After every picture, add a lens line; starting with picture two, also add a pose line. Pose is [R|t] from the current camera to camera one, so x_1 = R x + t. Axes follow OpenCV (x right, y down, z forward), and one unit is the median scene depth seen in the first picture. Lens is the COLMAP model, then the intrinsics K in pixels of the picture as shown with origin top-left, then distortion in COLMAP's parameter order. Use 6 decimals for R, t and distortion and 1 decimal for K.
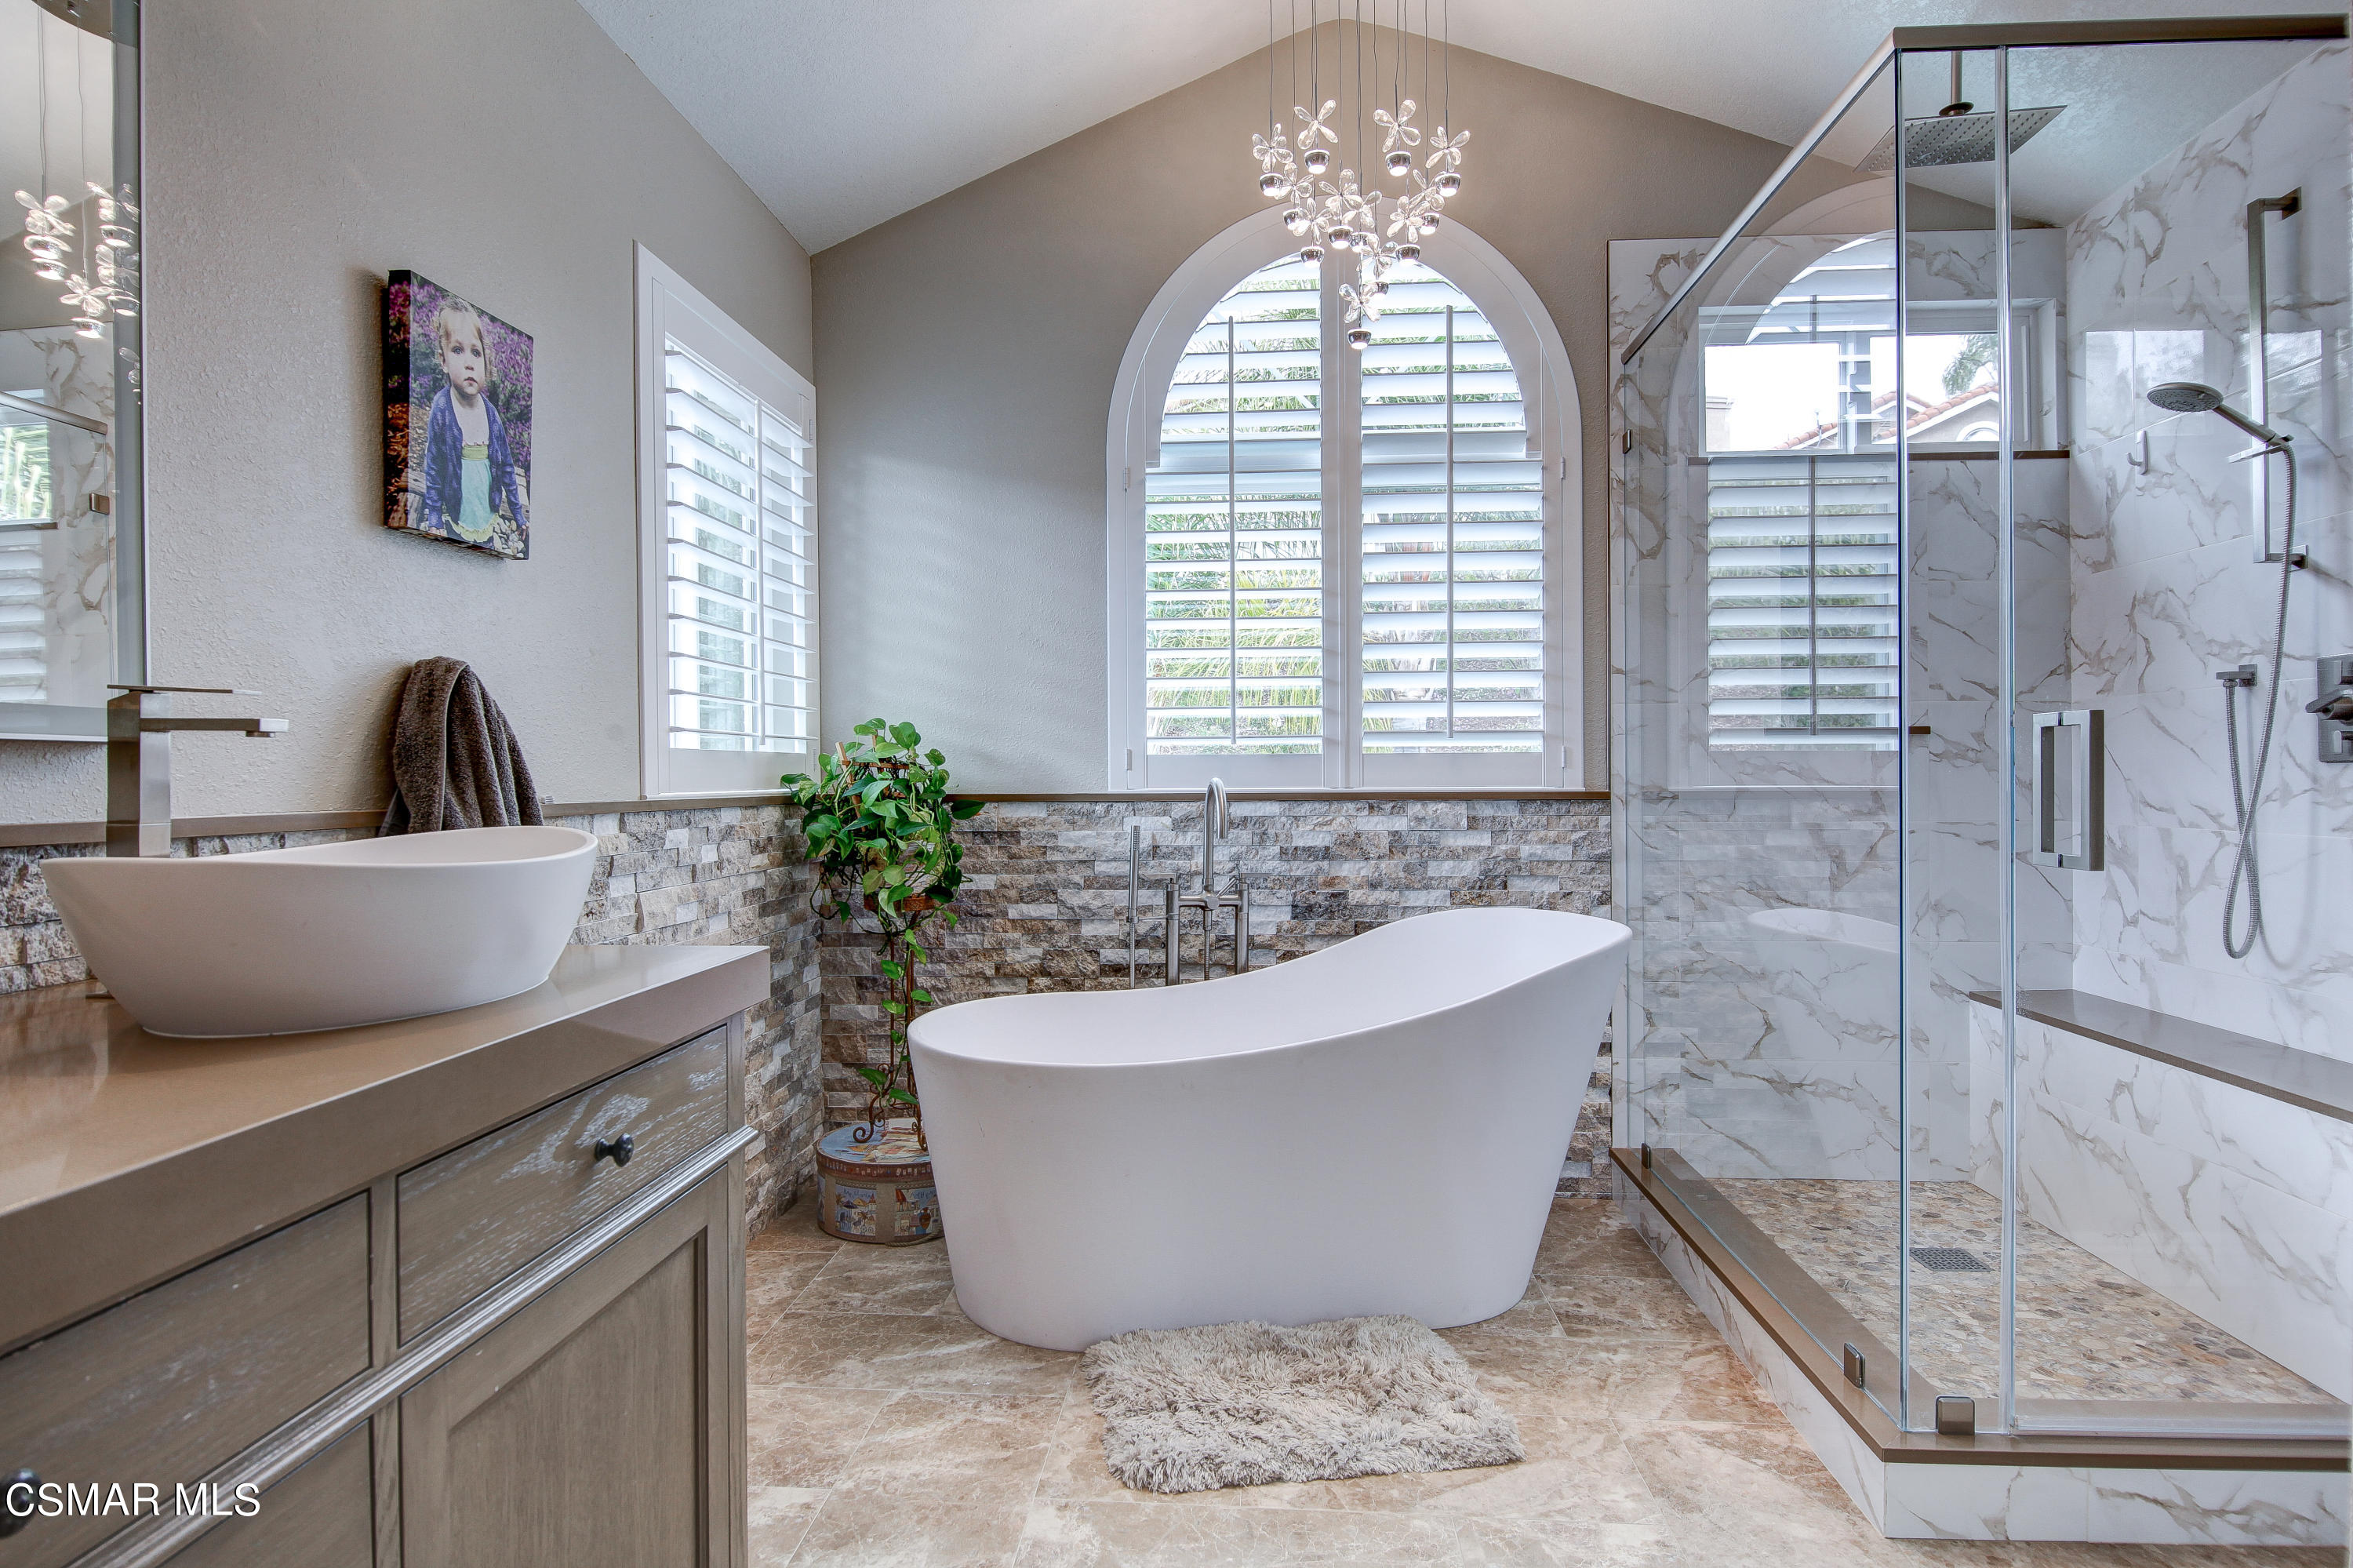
lens RADIAL K [[1284.4, 0, 1176.5], [0, 1284.4, 784.0], [0, 0, 1]] dist [0.004716, -0.016810]
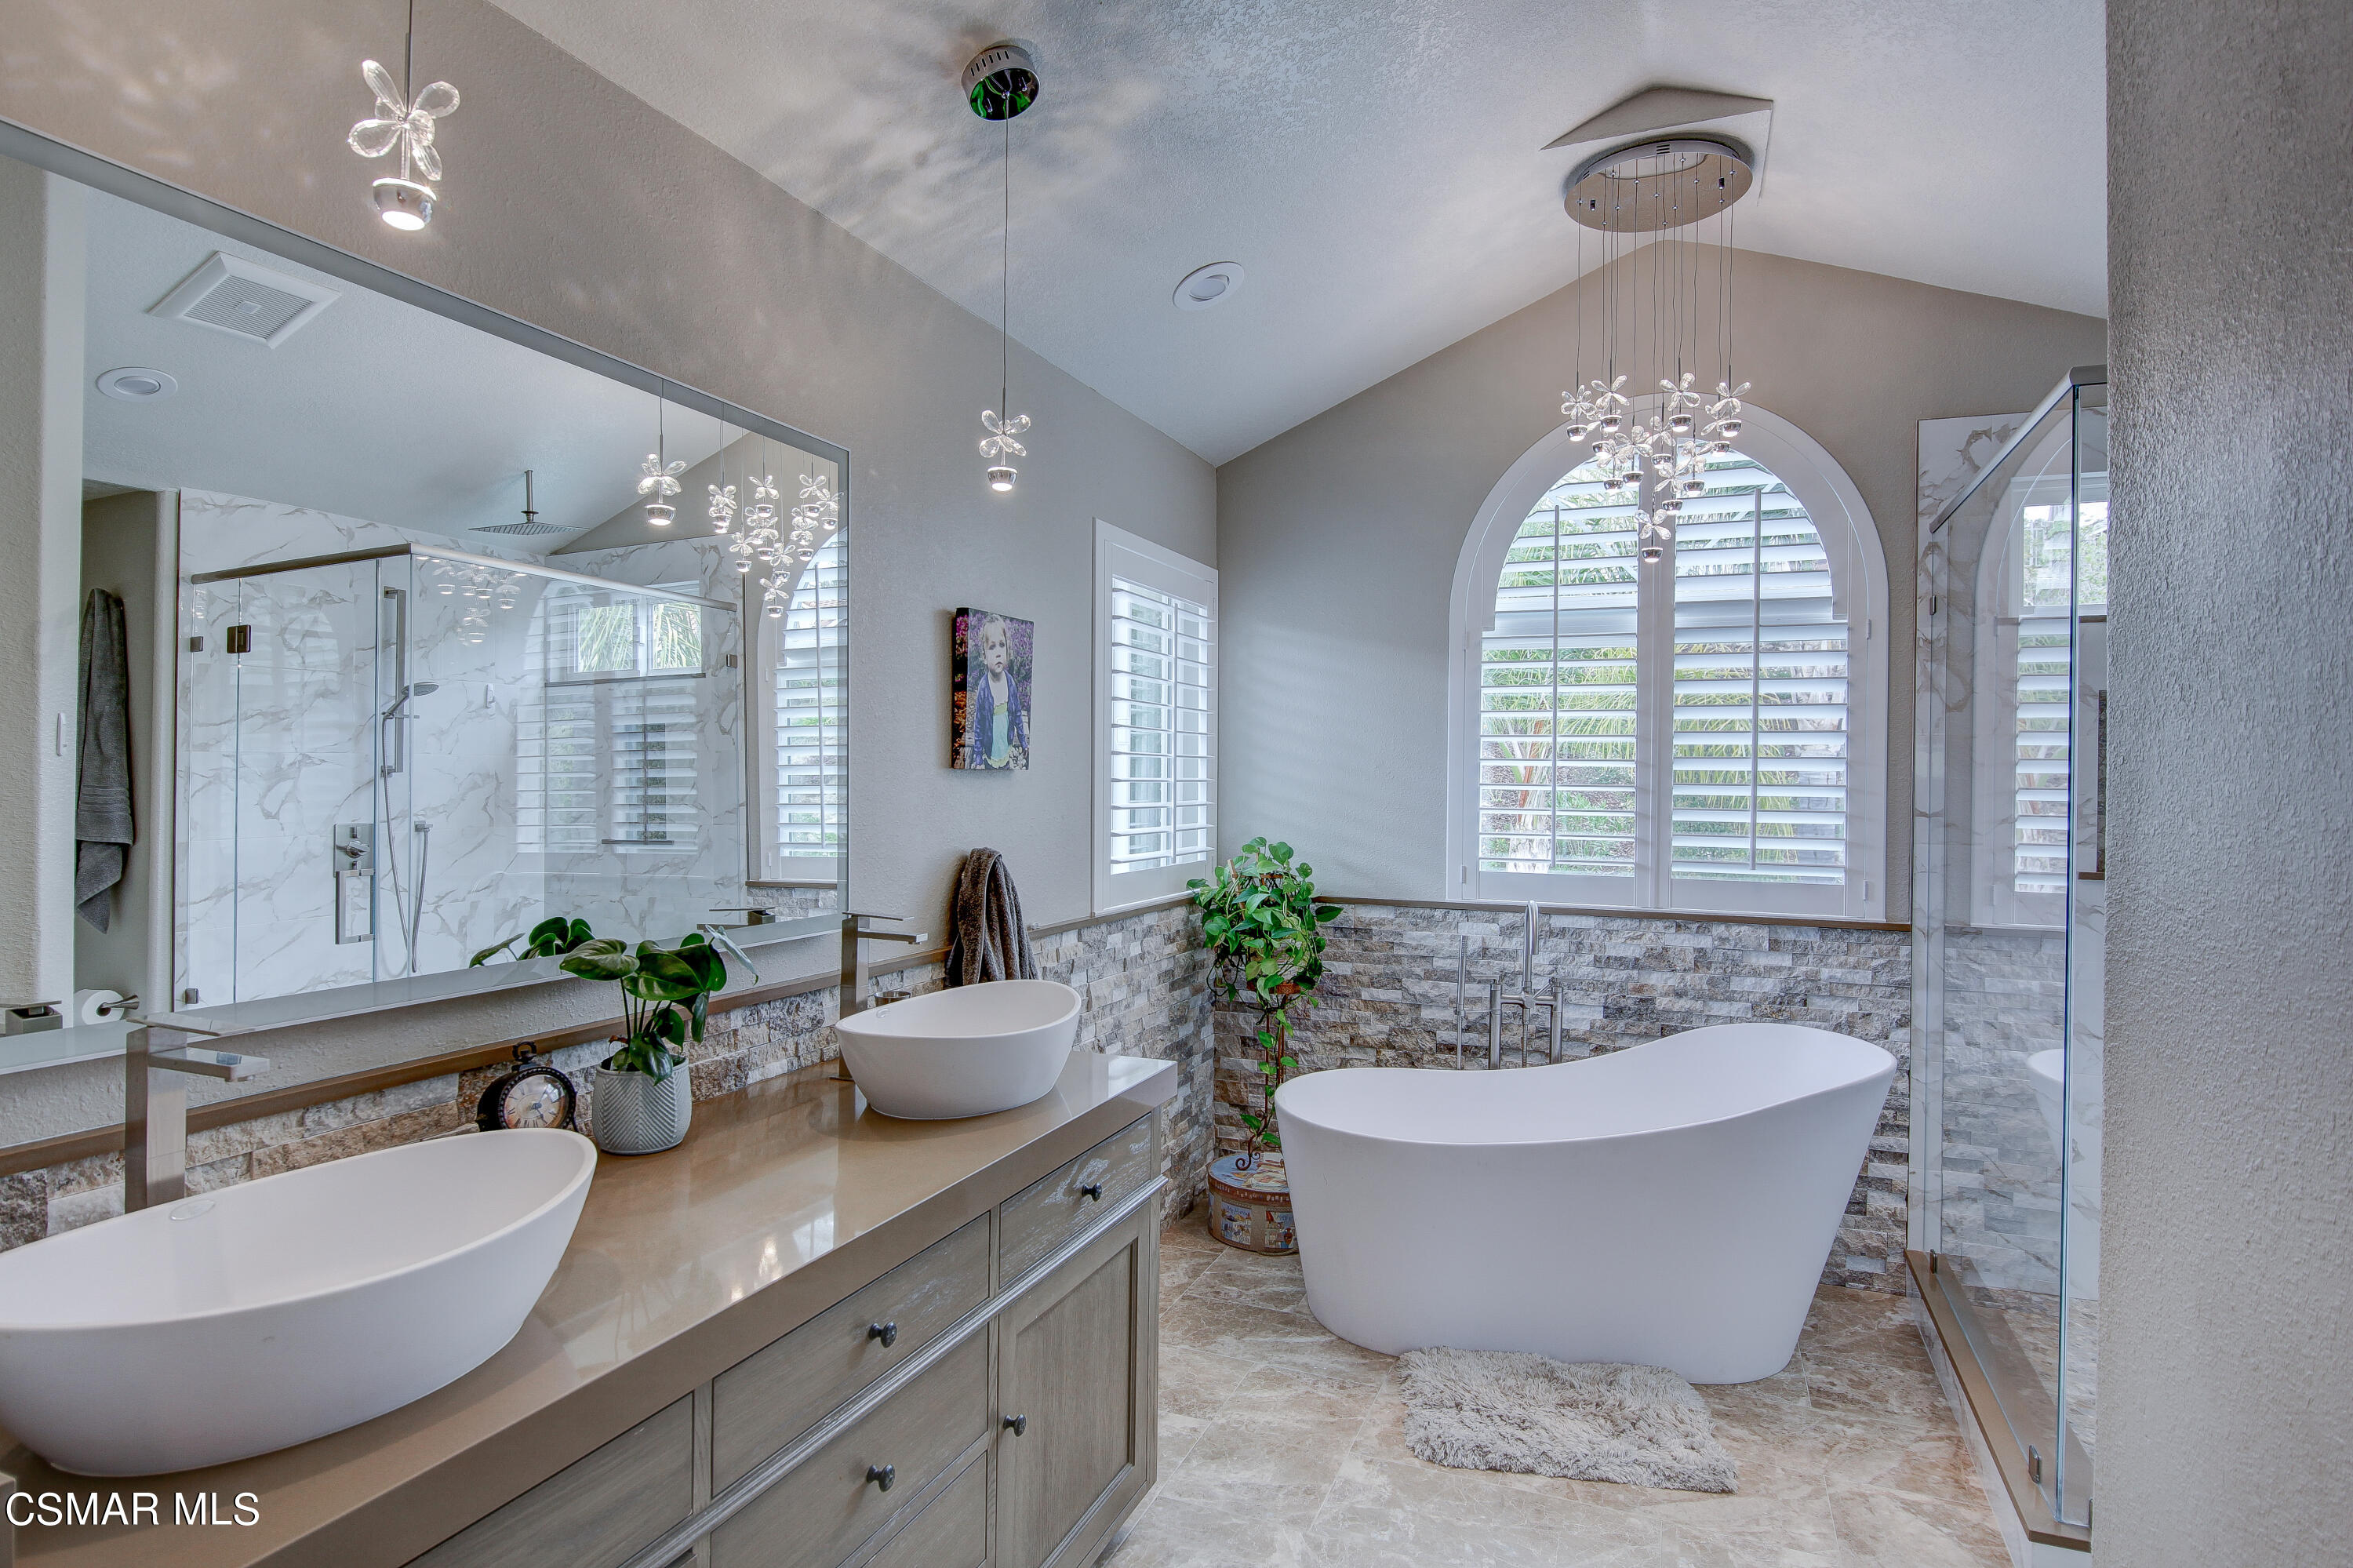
lens RADIAL K [[1155.8, 0, 1160.3], [0, 1155.8, 839.5], [0, 0, 1]] dist [0.002391, -0.012773]
pose [[0.948509, 0.017190, -0.316283, 0.041677], [-0.017368, 0.999847, 0.002258, -0.058778], [0.316274, 0.003351, 0.948662, -0.137845]]
